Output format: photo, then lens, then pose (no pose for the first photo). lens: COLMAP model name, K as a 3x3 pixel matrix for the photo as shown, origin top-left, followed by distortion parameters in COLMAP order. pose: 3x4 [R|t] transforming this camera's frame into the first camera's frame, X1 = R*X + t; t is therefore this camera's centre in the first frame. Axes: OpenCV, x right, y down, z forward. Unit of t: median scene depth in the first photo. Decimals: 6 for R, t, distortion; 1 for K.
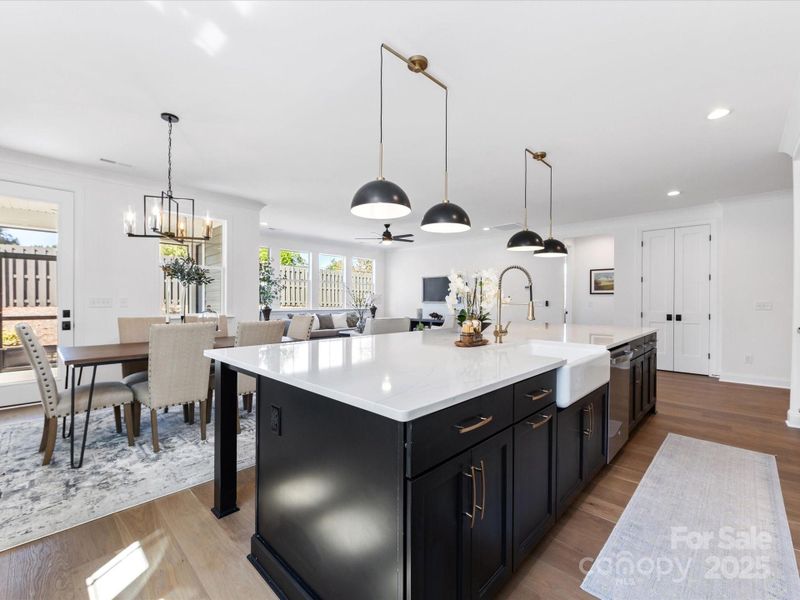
lens RADIAL K [[352.0, 0, 398.7], [0, 352.0, 302.1], [0, 0, 1]] dist [-0.002864, 0.000065]
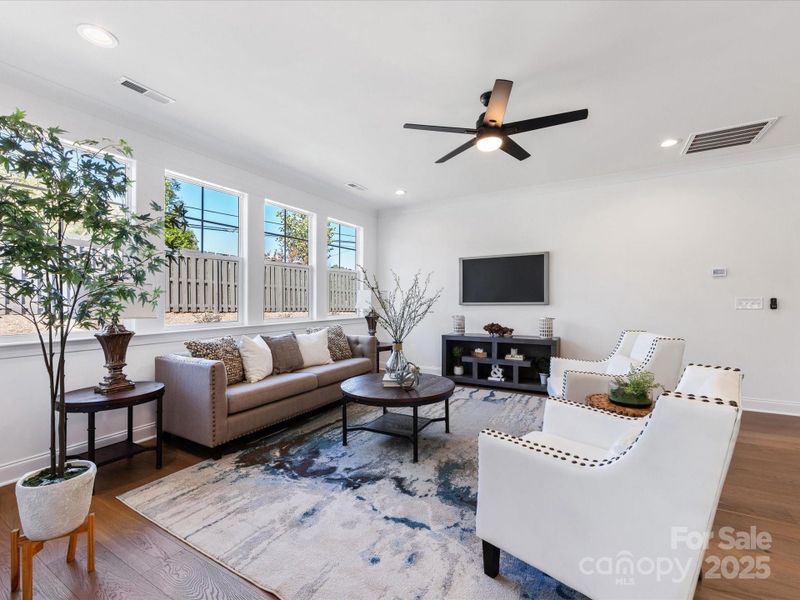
lens RADIAL K [[352.0, 0, 398.7], [0, 352.0, 302.1], [0, 0, 1]] dist [-0.002864, 0.000065]
pose [[0.970066, -0.012351, 0.242528, -0.174129], [0.012896, 0.999917, -0.000657, -0.004039], [-0.242500, 0.003765, 0.970144, 0.540552]]
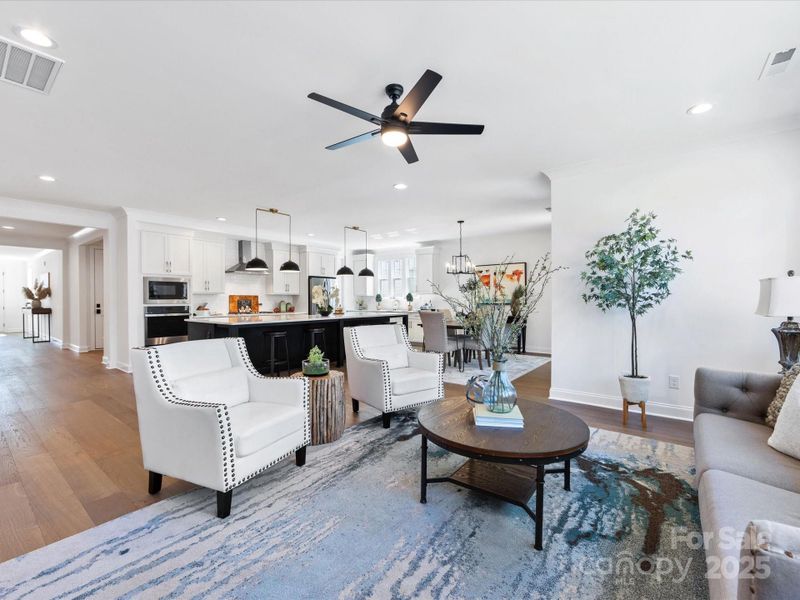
lens RADIAL K [[352.0, 0, 398.7], [0, 352.0, 302.1], [0, 0, 1]] dist [-0.002864, 0.000065]
pose [[-0.994595, -0.002356, -0.103800, -0.002816], [-0.003511, 0.999934, 0.010944, -0.006886], [0.103767, 0.011249, -0.994538, 1.095225]]
